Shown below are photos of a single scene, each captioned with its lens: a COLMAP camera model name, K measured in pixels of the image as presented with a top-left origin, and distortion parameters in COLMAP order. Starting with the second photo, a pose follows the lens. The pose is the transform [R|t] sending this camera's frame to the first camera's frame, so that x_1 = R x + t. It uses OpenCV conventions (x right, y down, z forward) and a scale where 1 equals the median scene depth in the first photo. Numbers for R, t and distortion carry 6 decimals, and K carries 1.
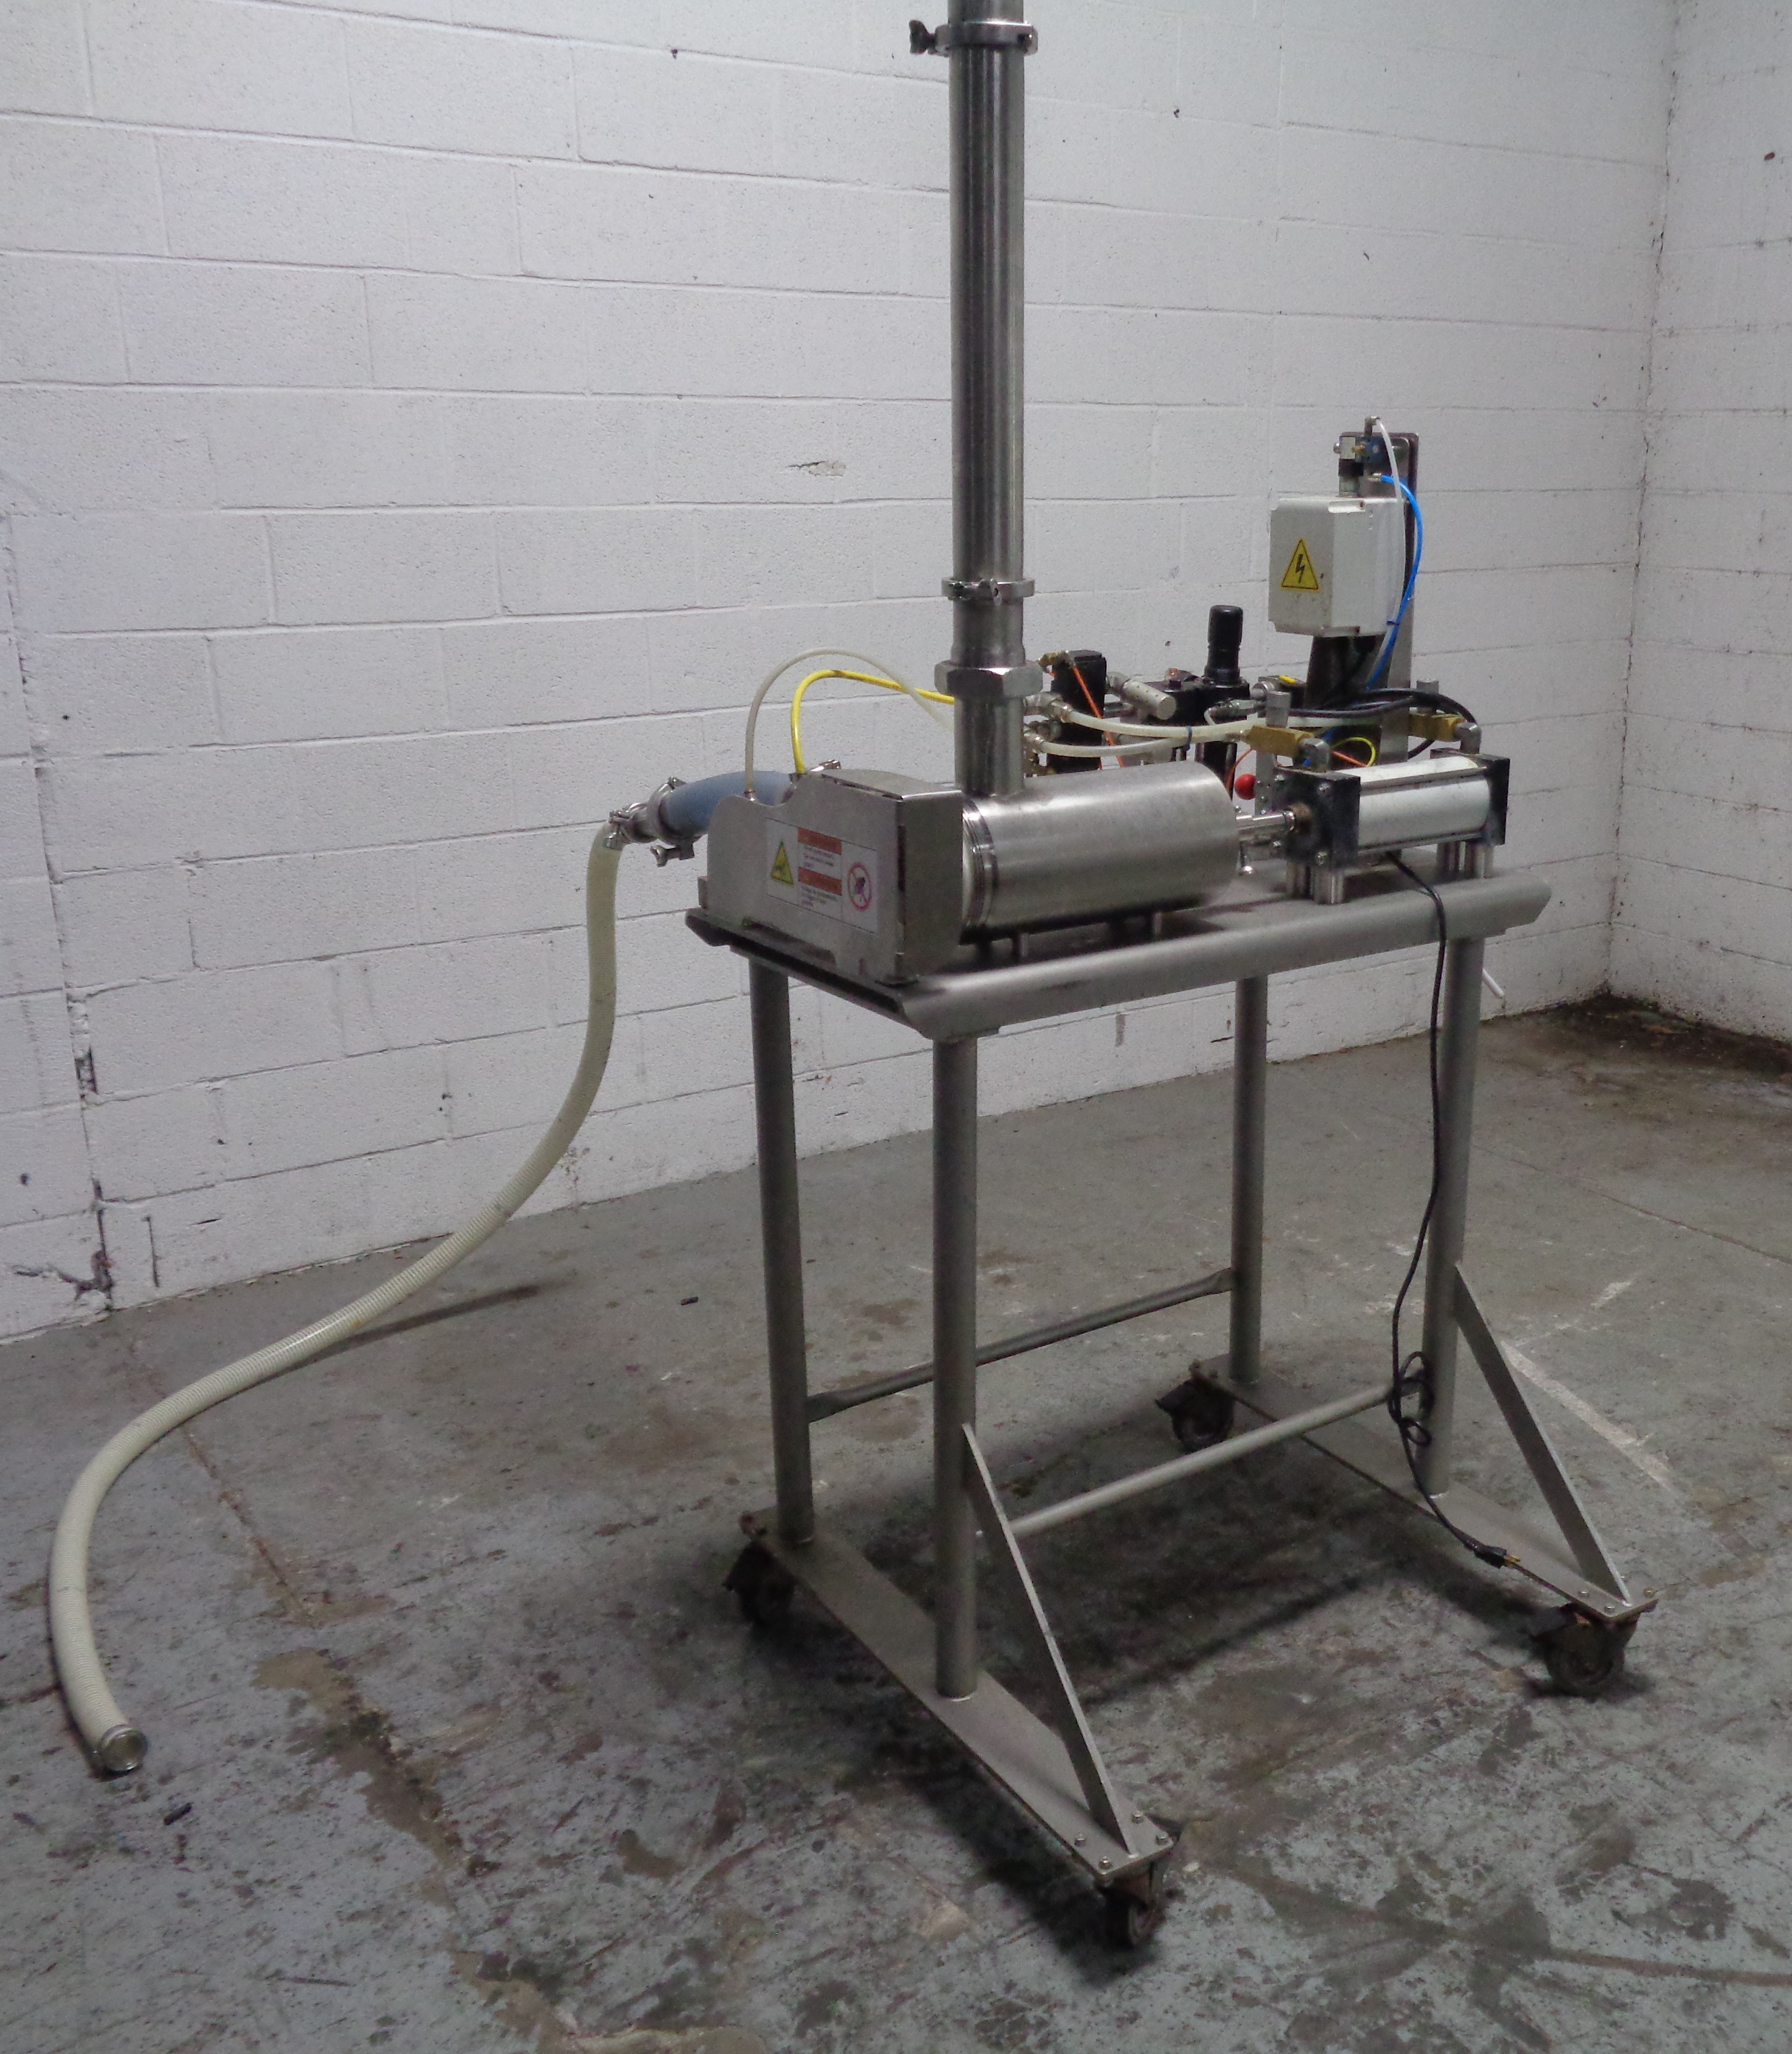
lens RADIAL K [[1993.9, 0, 1080.7], [0, 1993.9, 993.3], [0, 0, 1]] dist [0.006489, -0.004740]
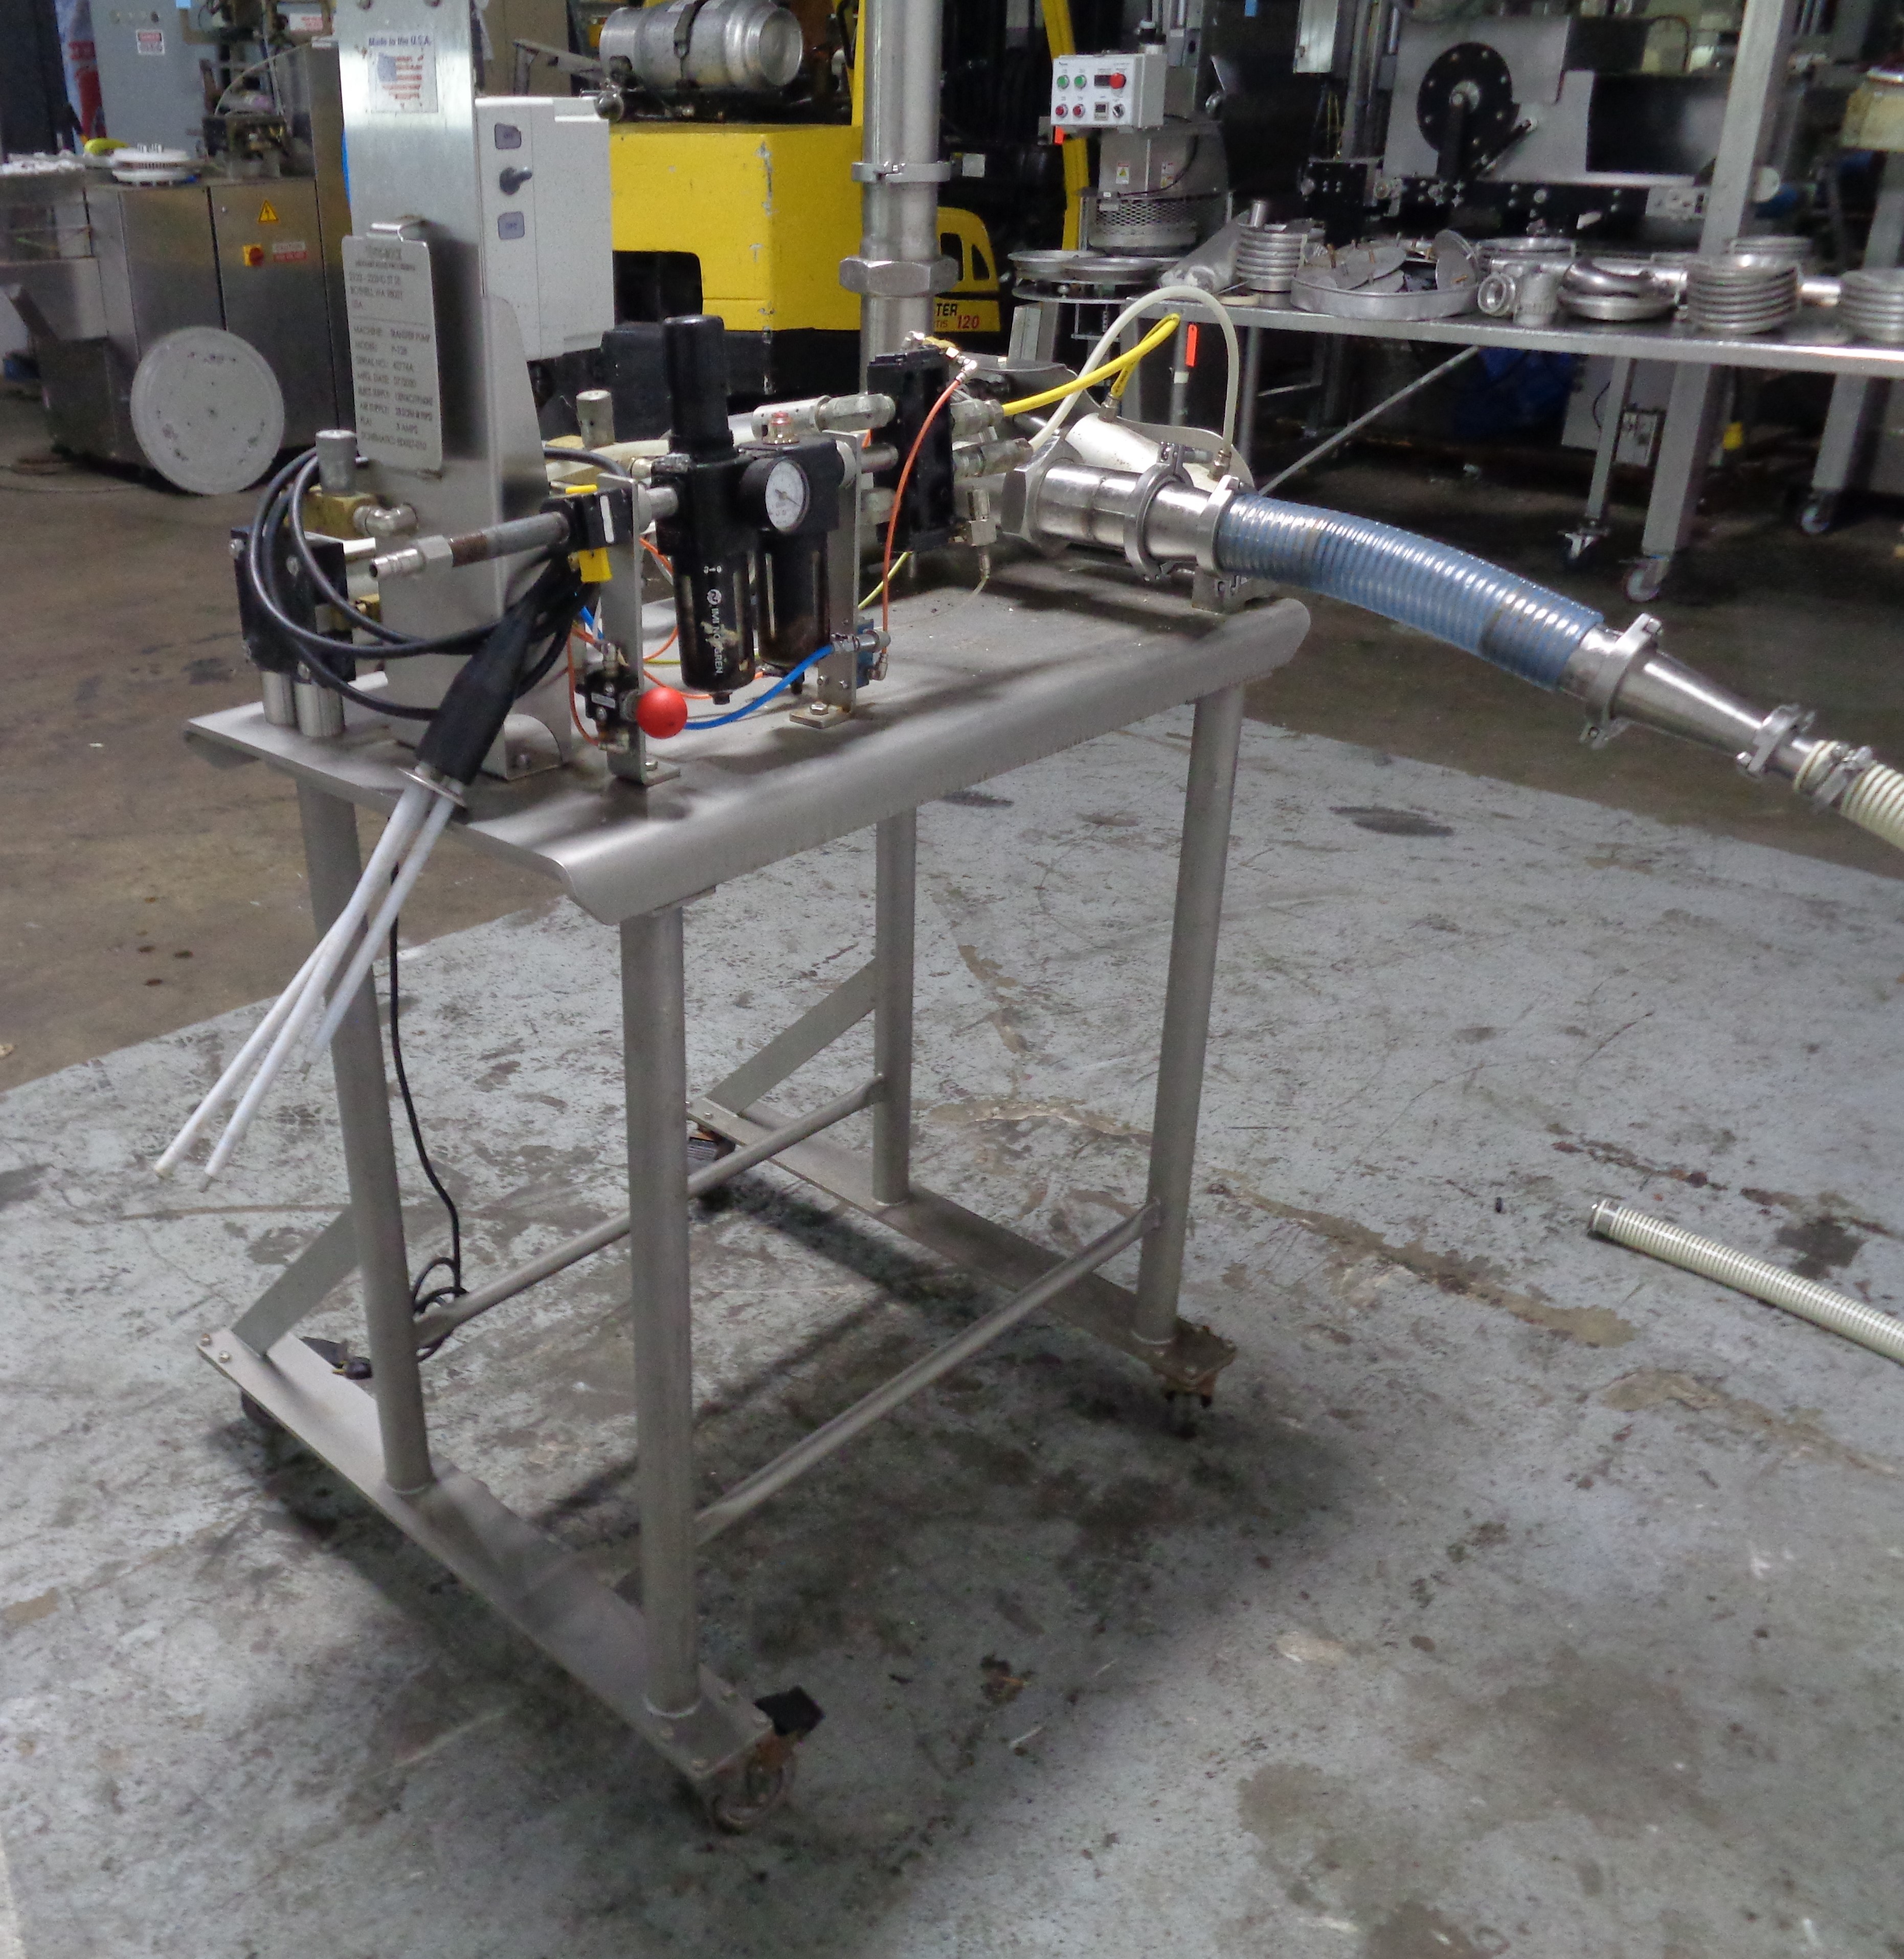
lens RADIAL K [[2036.1, 0, 797.6], [0, 2036.1, 980.2], [0, 0, 1]] dist [0.003456, -0.001042]
pose [[-0.981788, 0.075958, -0.174136, 0.163549], [-0.052722, 0.771658, 0.633849, -0.425823], [0.182520, 0.631486, -0.753600, 1.609864]]
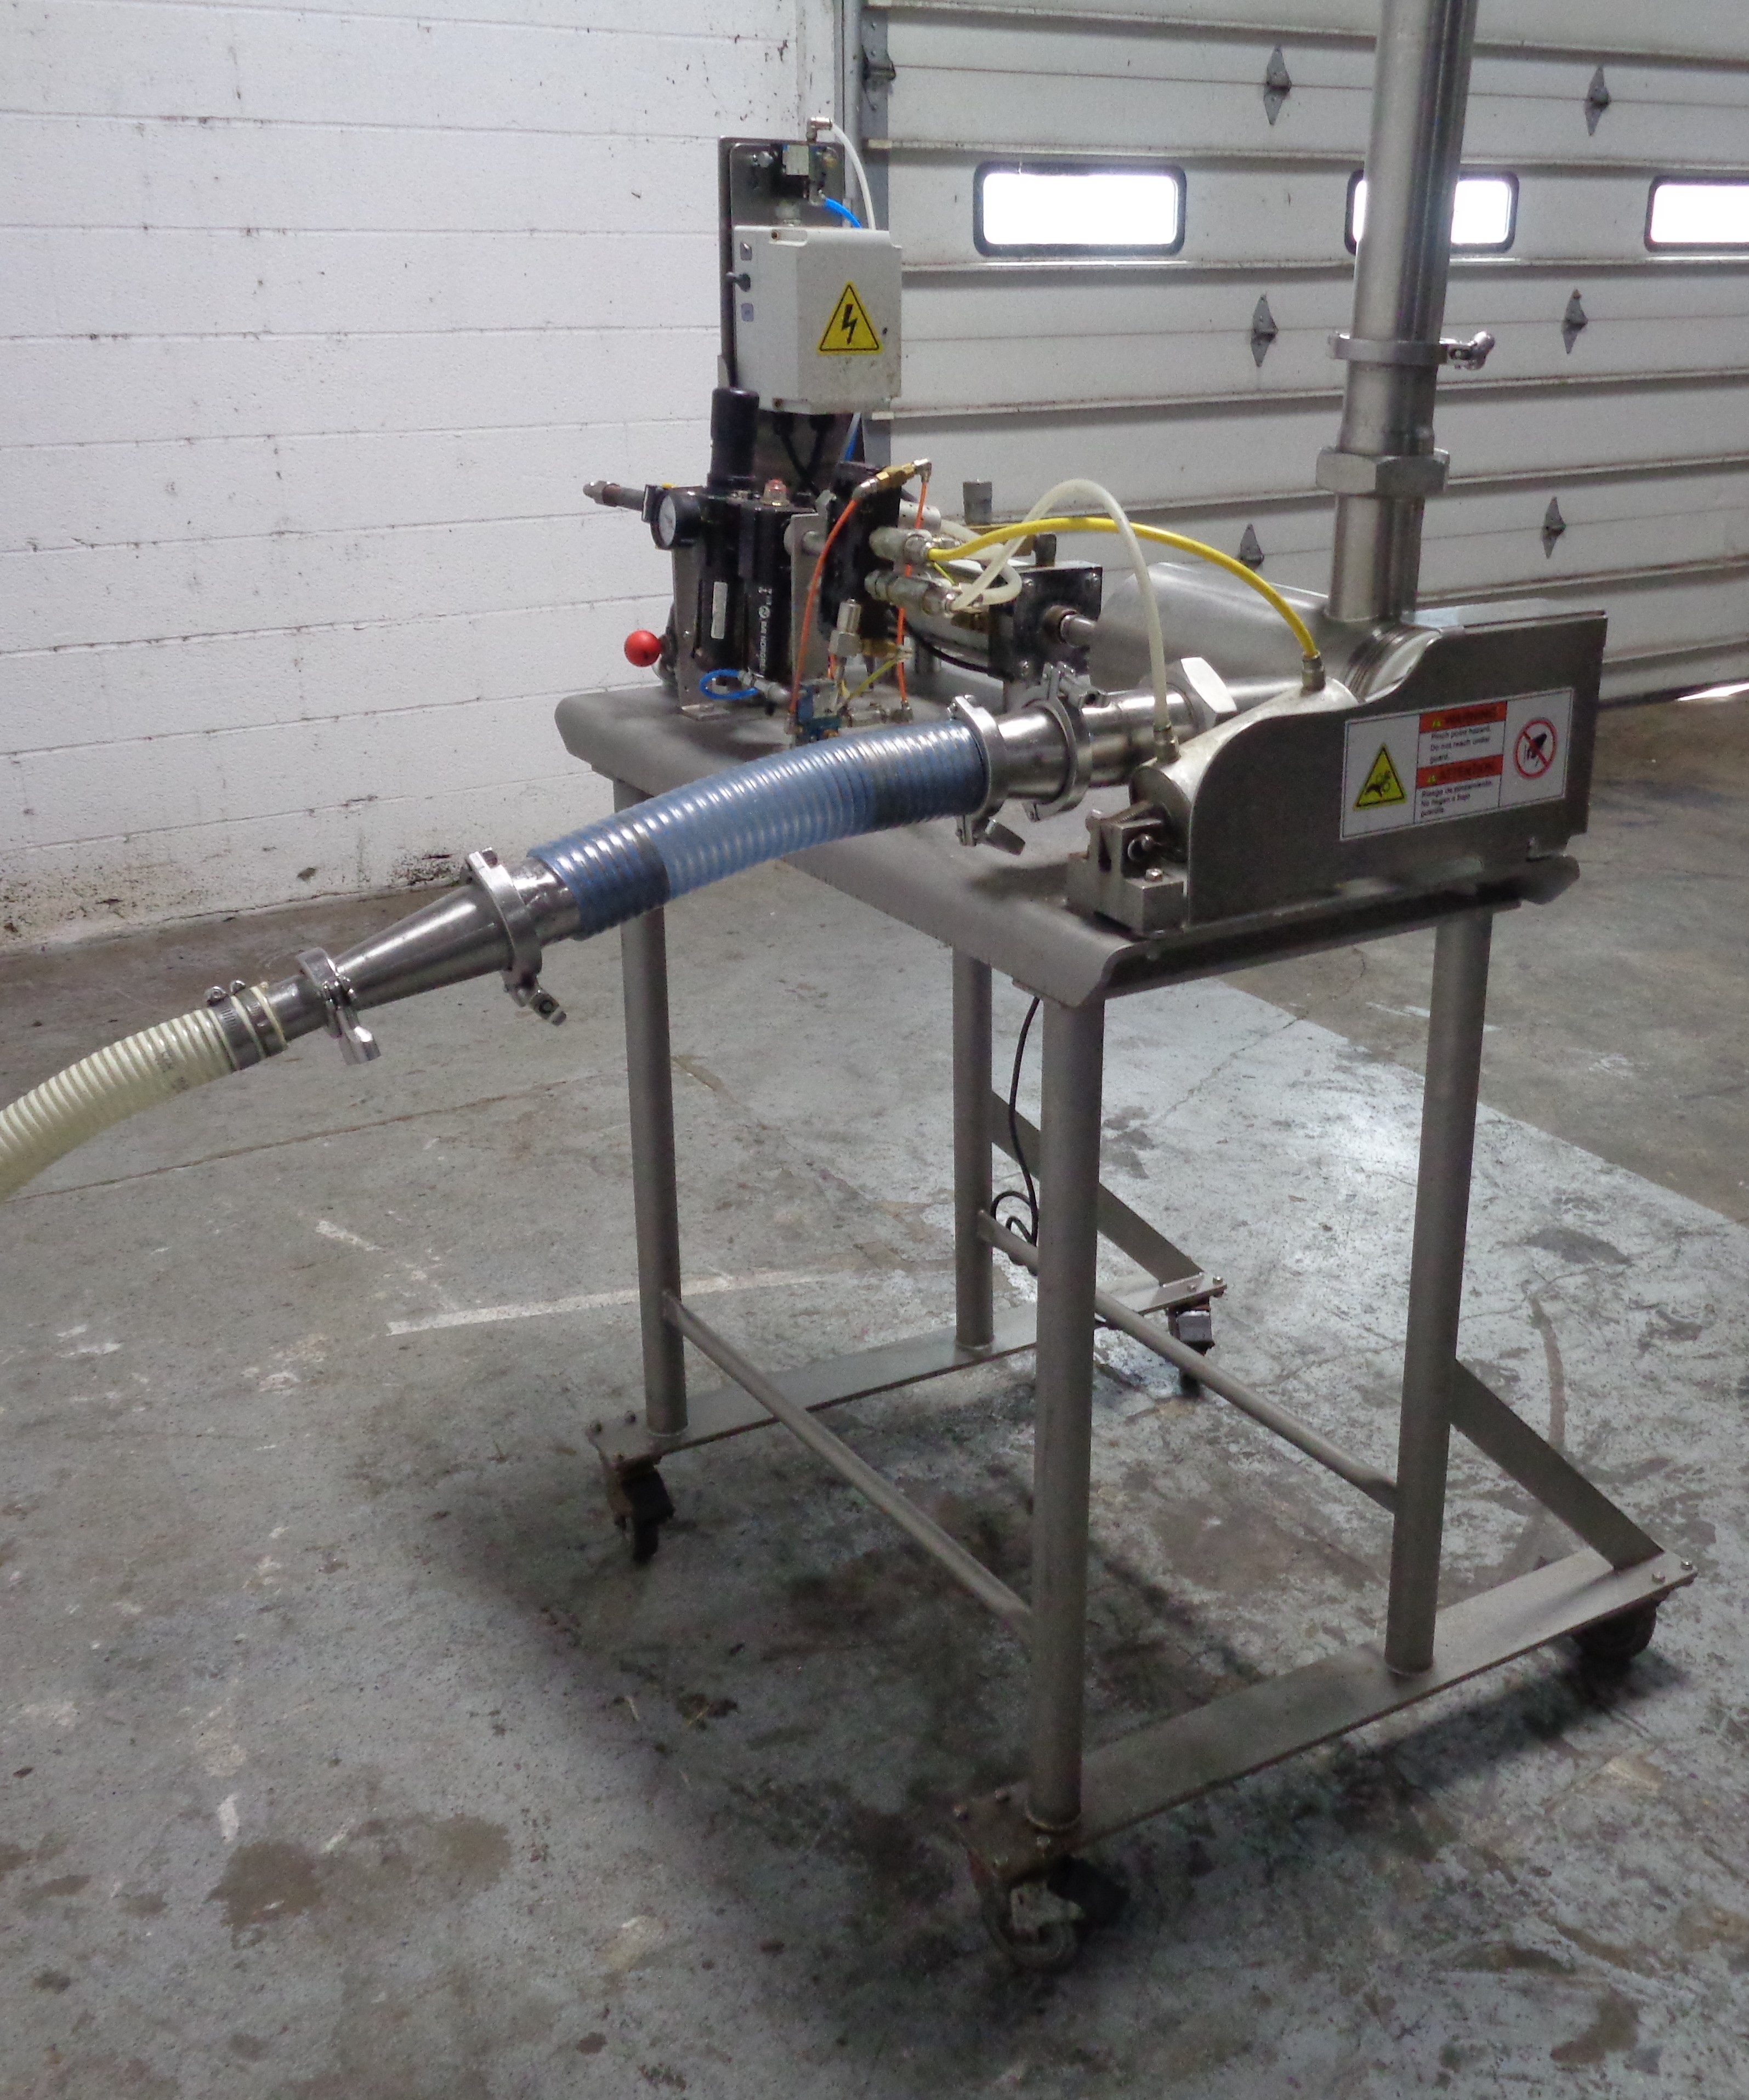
lens RADIAL K [[2184.6, 0, 954.9], [0, 2184.6, 1058.7], [0, 0, 1]] dist [0.010494, 0.003370]
pose [[0.056091, -0.366164, 0.928858, -0.774692], [0.248354, 0.906199, 0.342234, -0.235540], [-0.967044, 0.211489, 0.141768, 0.905140]]
